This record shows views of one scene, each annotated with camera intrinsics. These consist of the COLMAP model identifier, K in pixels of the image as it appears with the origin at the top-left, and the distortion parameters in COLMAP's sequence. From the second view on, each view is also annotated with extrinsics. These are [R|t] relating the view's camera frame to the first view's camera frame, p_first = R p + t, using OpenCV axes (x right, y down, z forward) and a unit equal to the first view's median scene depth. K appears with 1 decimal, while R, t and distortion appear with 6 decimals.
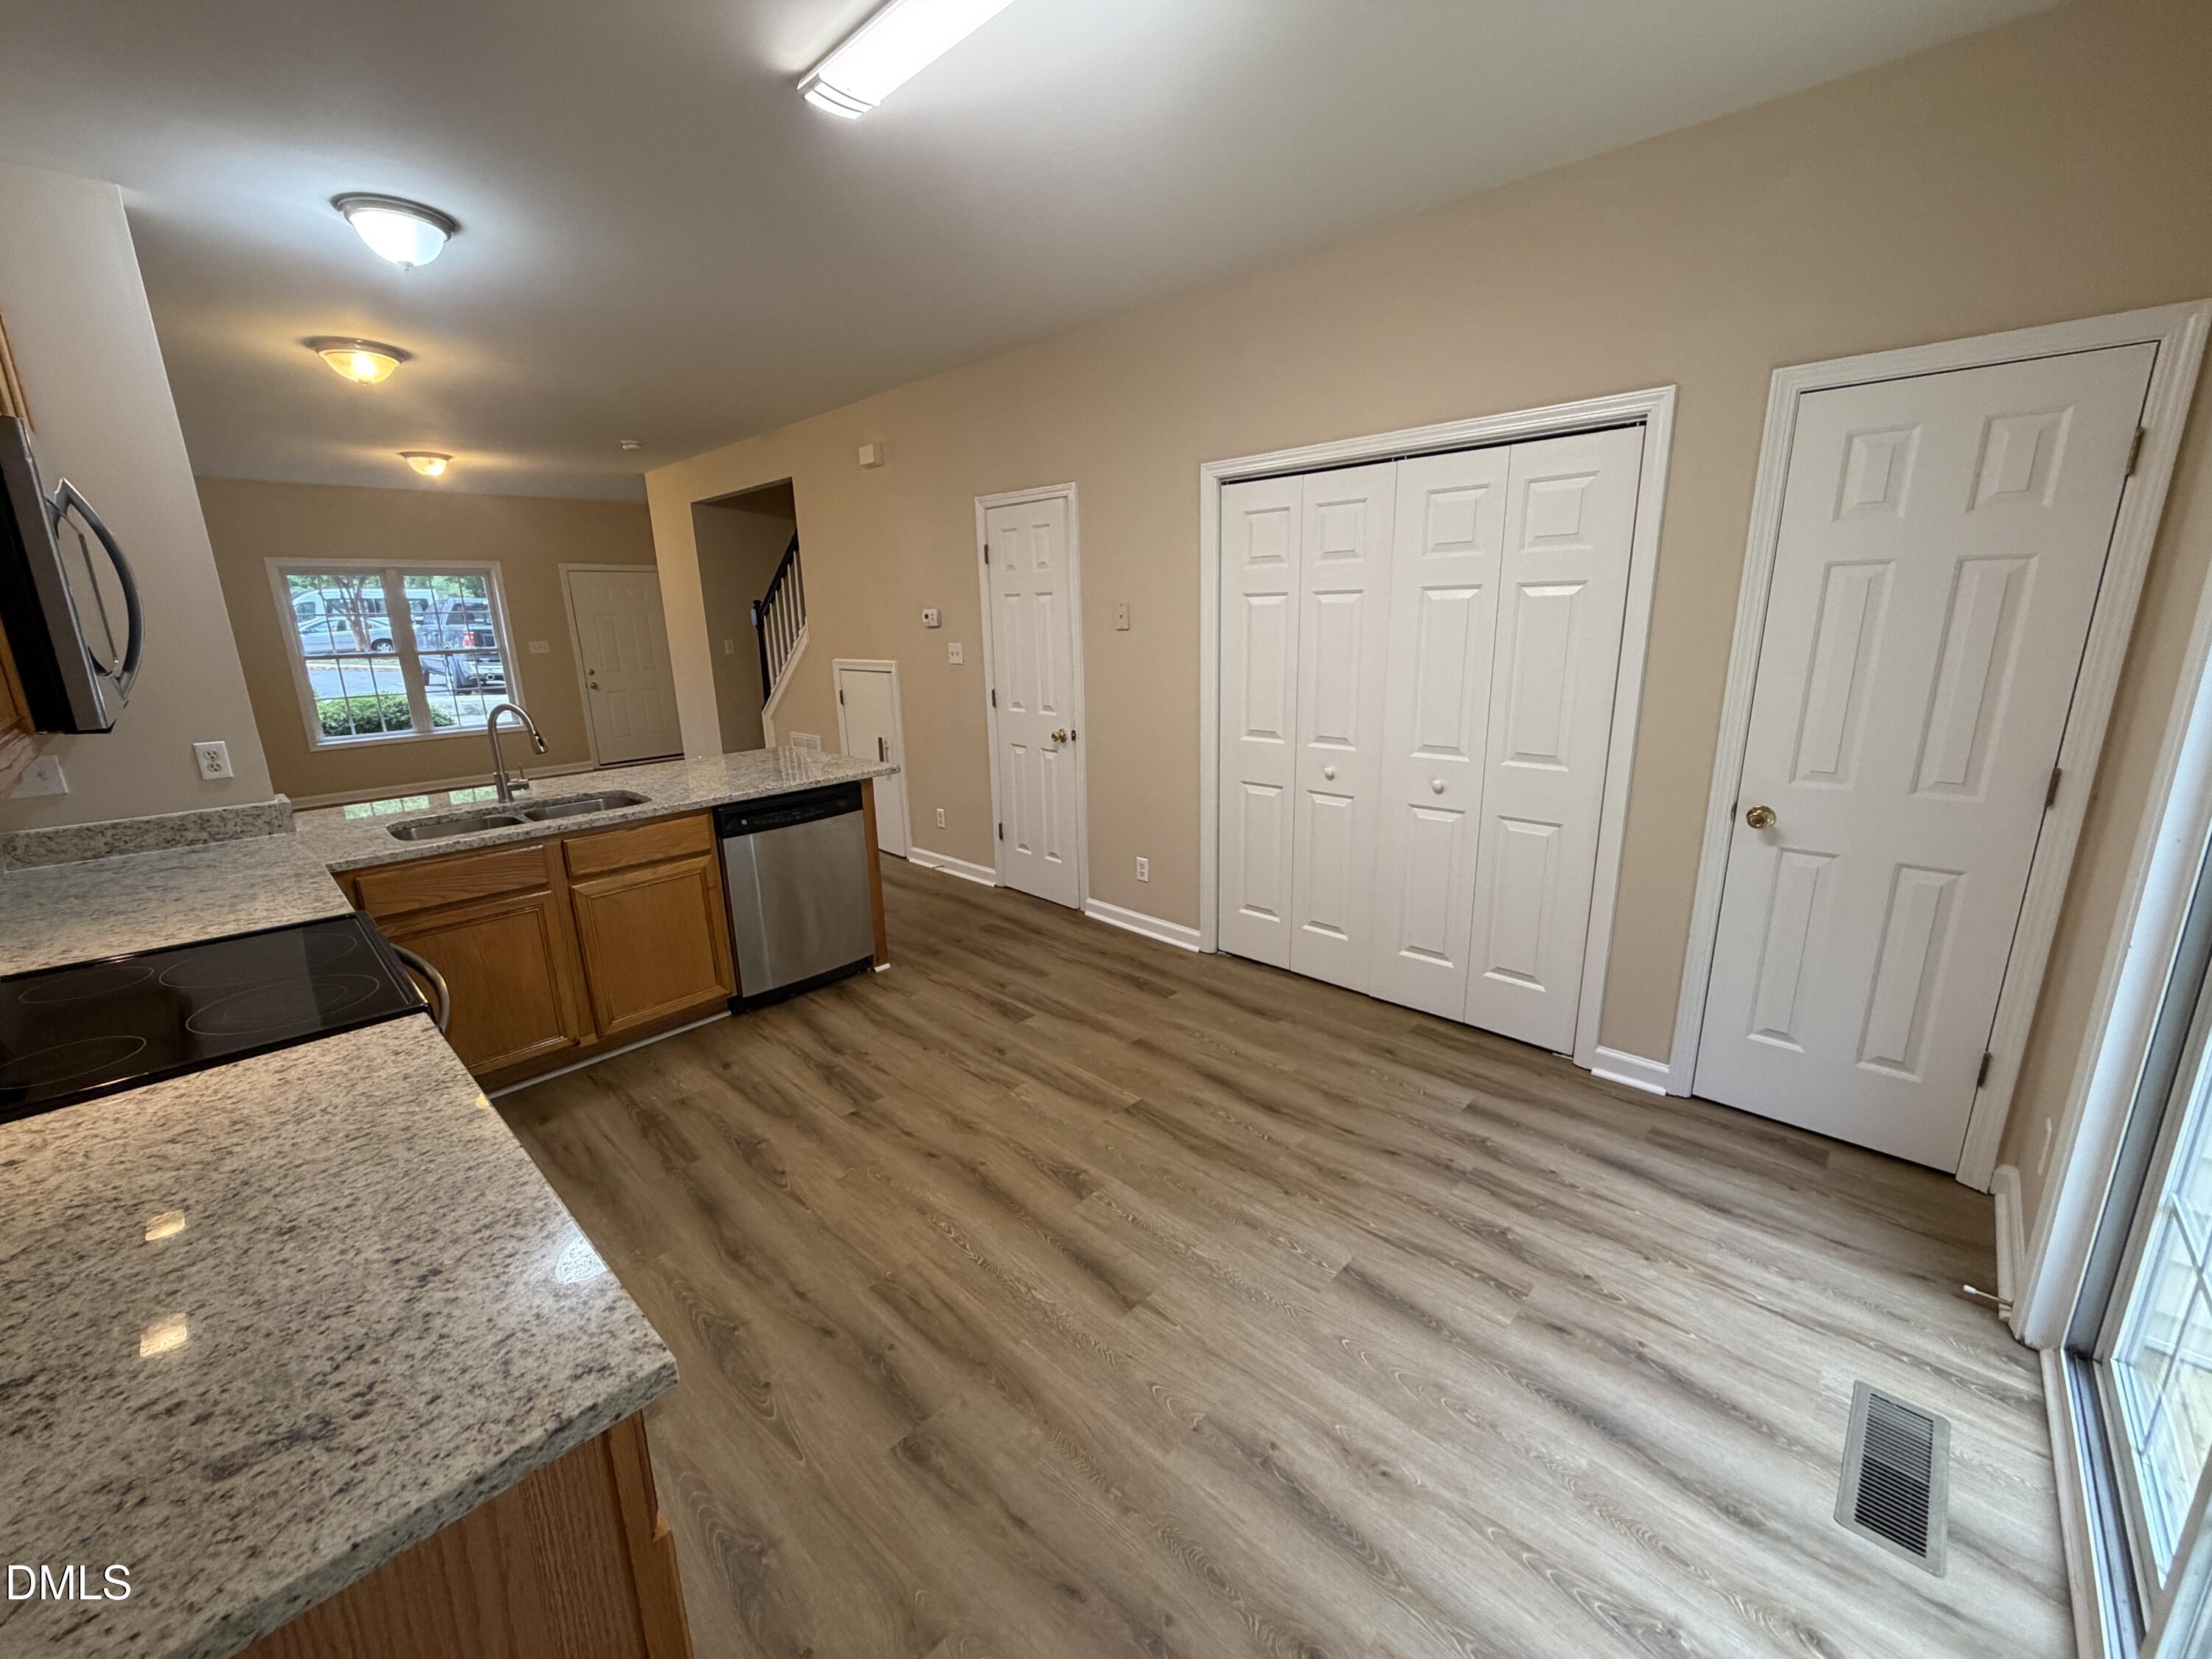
lens RADIAL K [[881.2, 0, 1097.8], [0, 881.2, 826.6], [0, 0, 1]] dist [-0.000797, 0.000238]
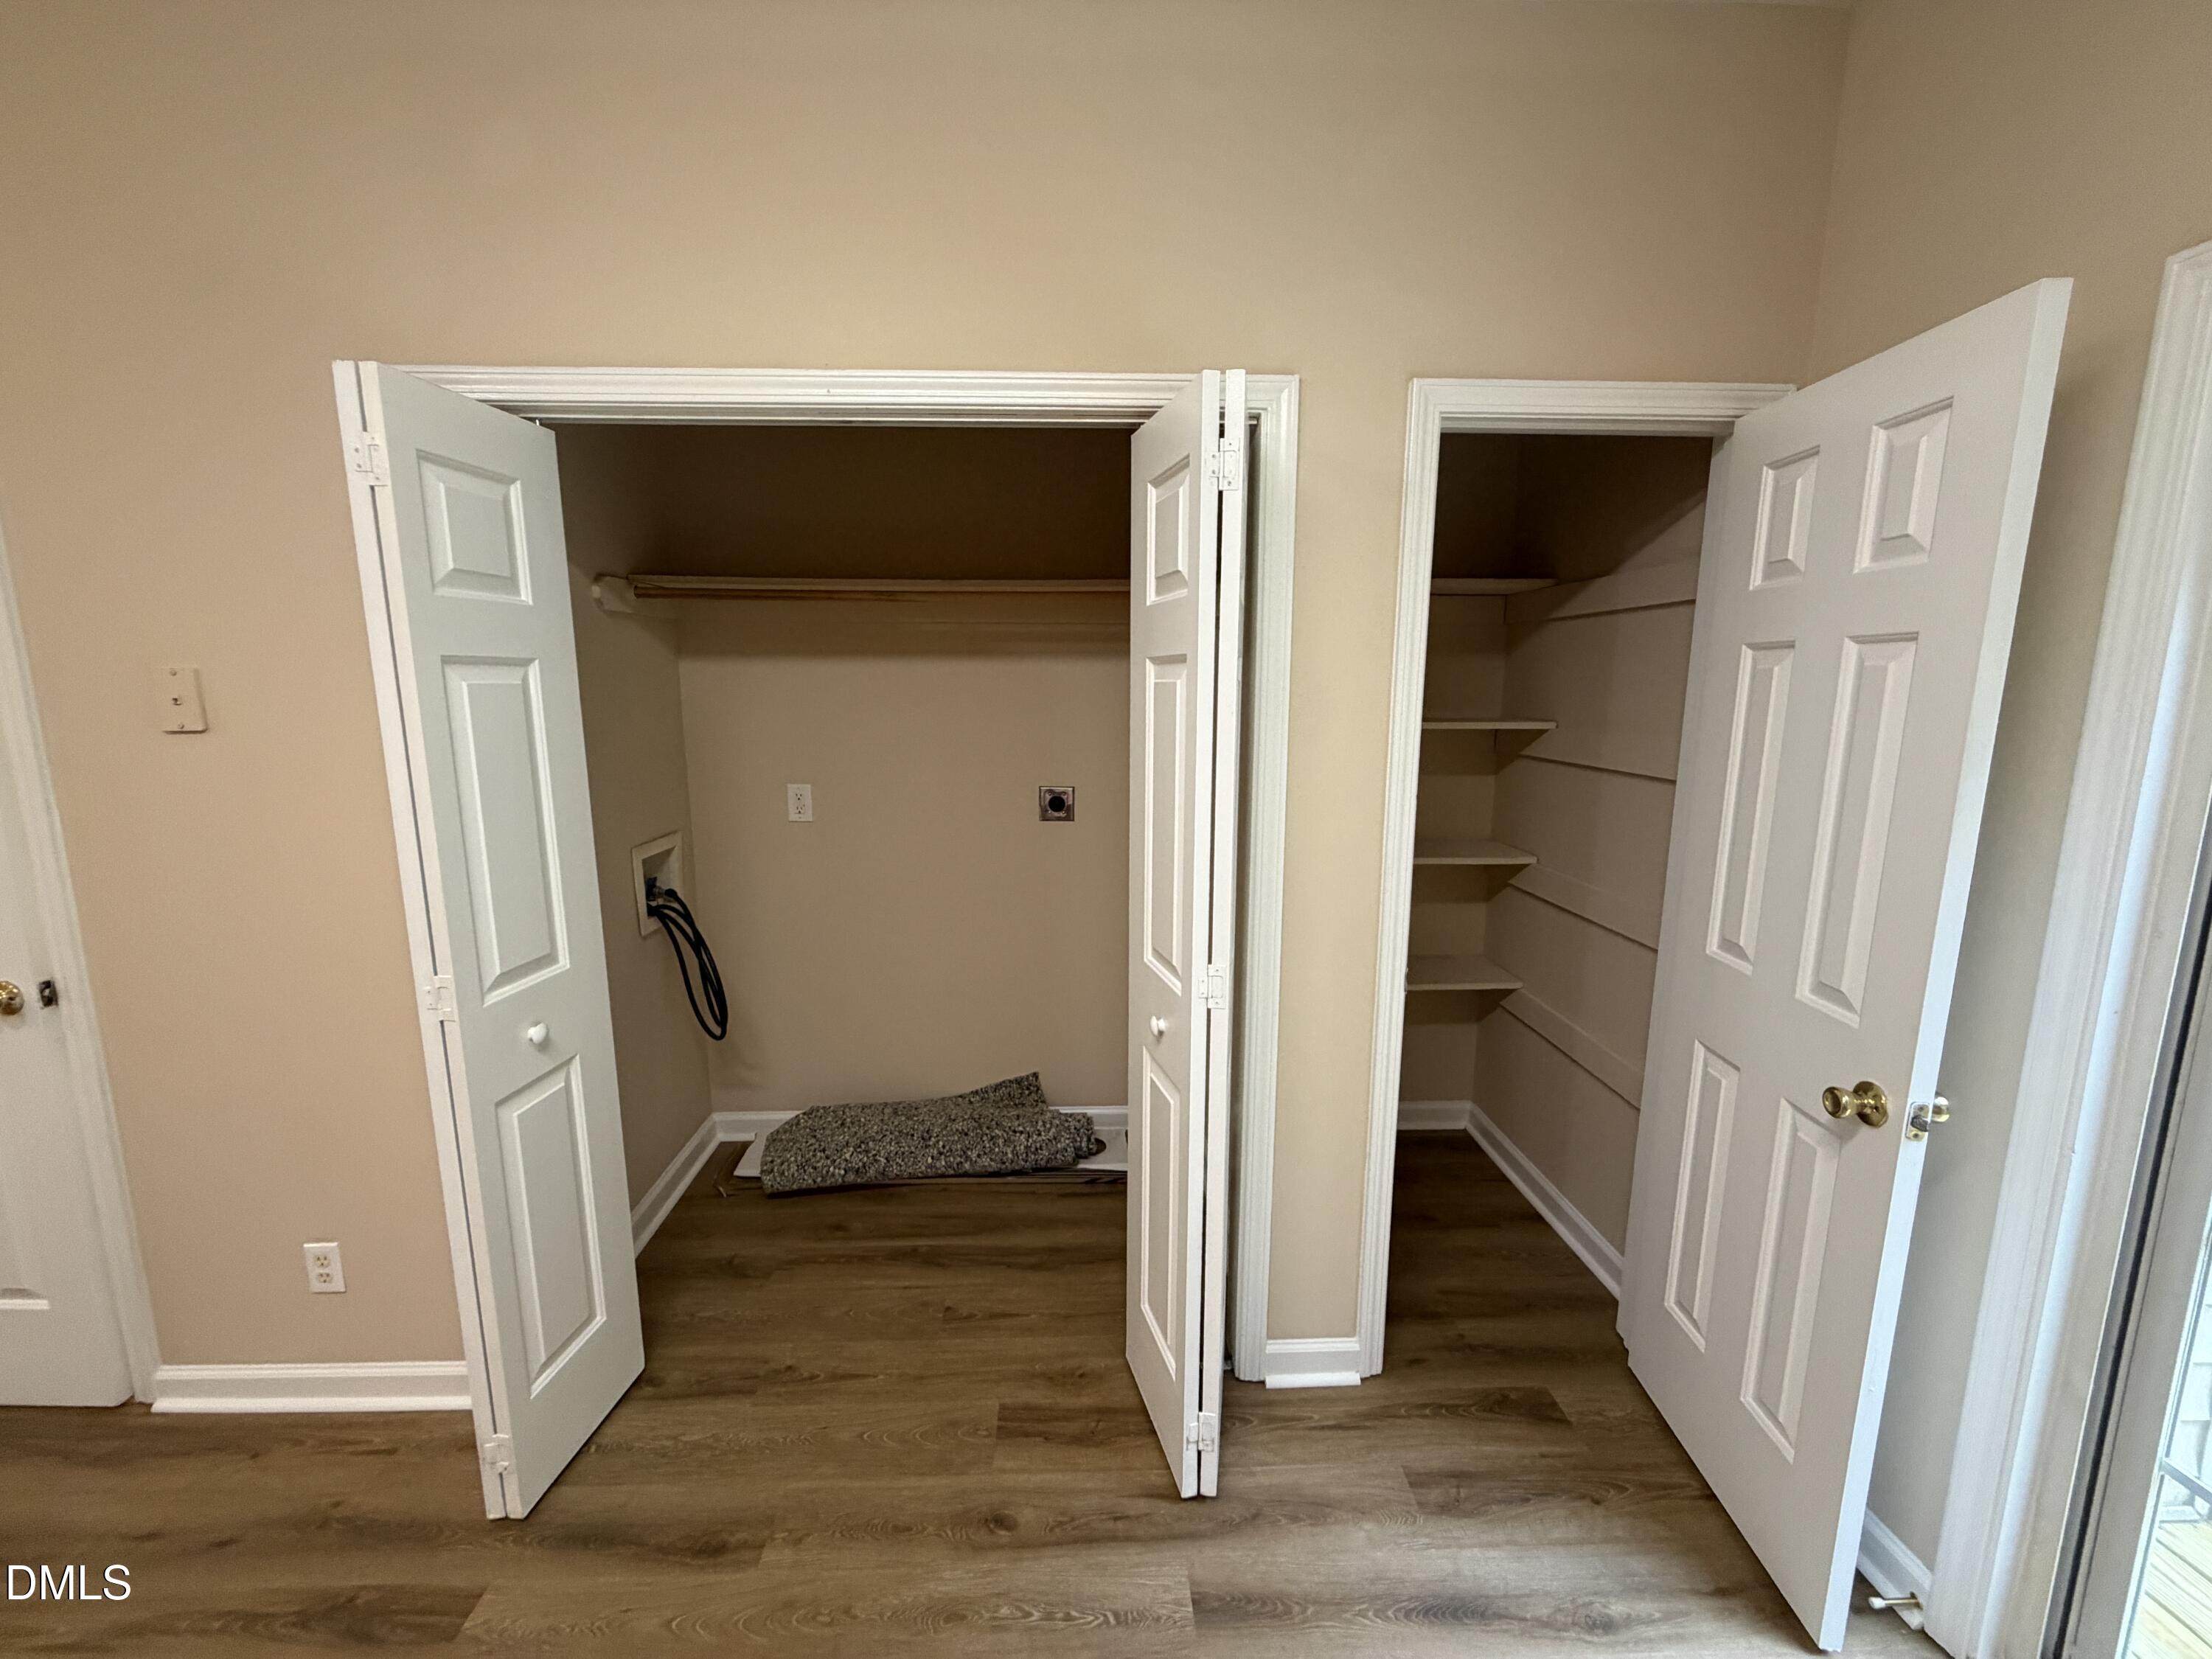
lens RADIAL K [[881.2, 0, 1100.8], [0, 881.2, 827.0], [0, 0, 1]] dist [-0.000797, 0.000238]
pose [[0.691835, -0.092777, 0.716070, 0.032459], [0.153907, 0.987868, -0.020705, -0.131073], [-0.705462, 0.124532, 0.697721, 0.517263]]
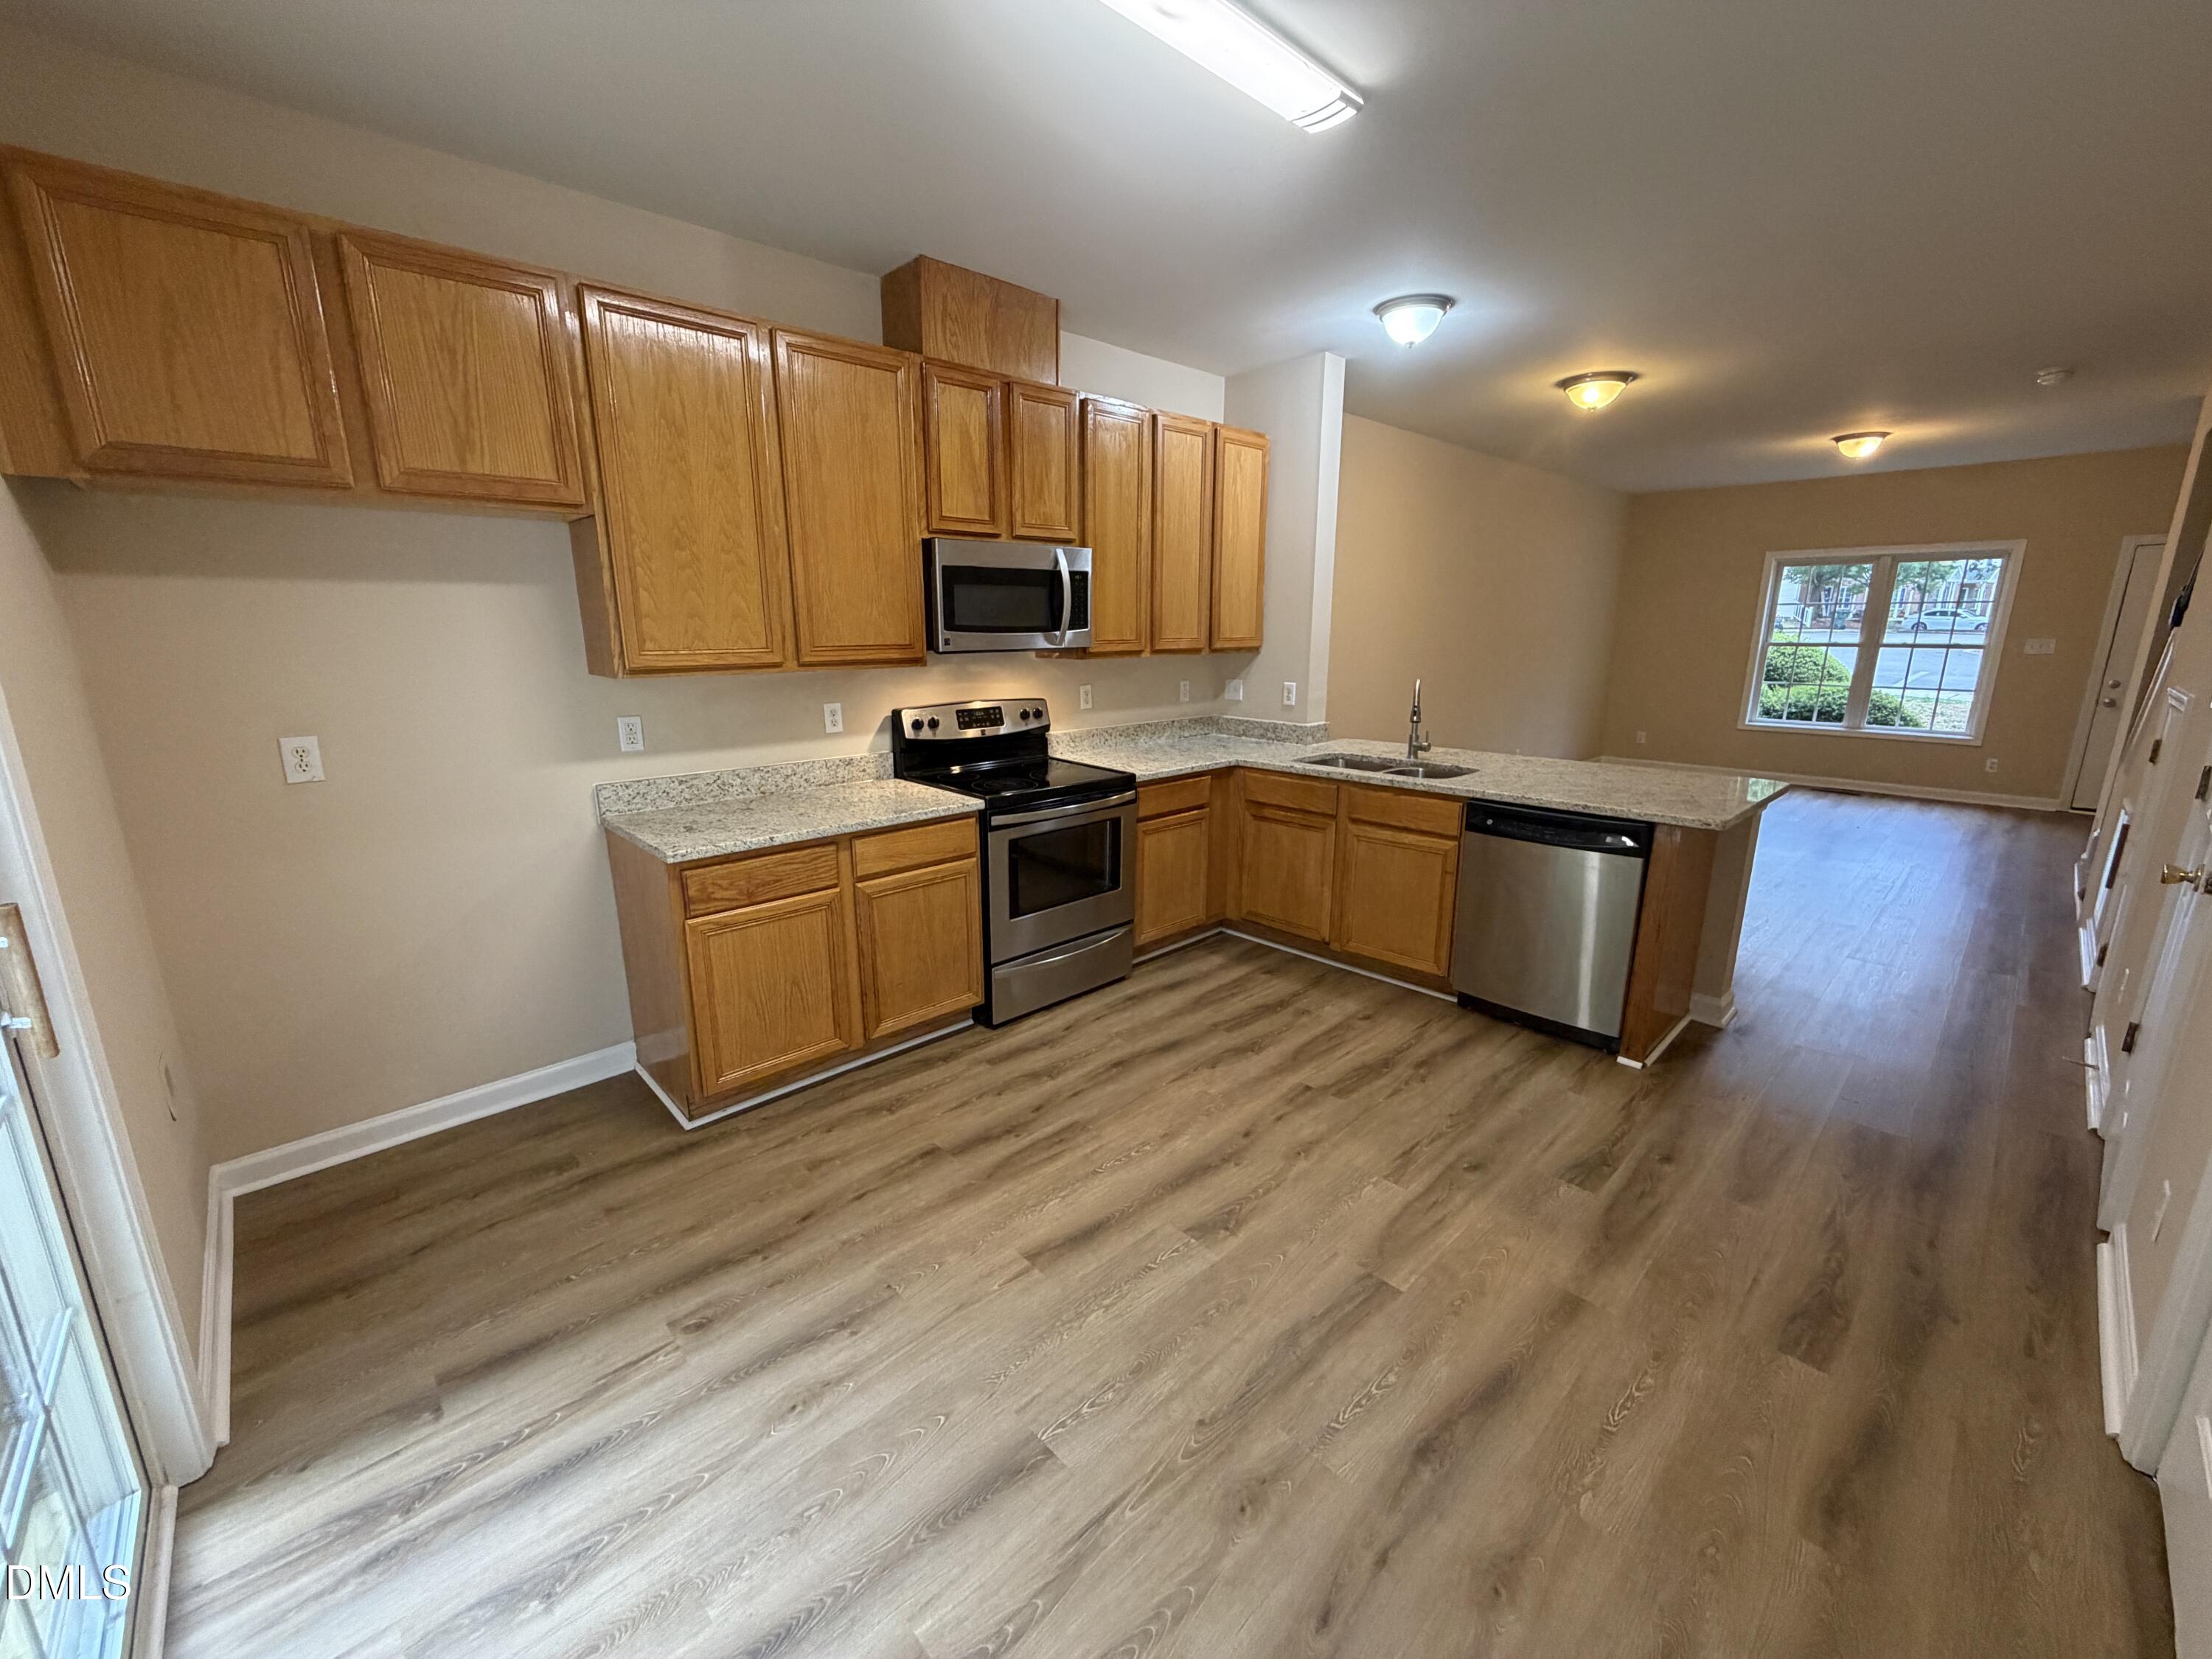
lens RADIAL K [[881.2, 0, 1102.6], [0, 881.2, 832.5], [0, 0, 1]] dist [-0.000797, 0.000238]
pose [[-0.045964, 0.254656, -0.965939, 0.583587], [-0.234938, 0.937082, 0.258227, -0.149492], [0.970923, 0.238805, 0.016756, 0.585816]]
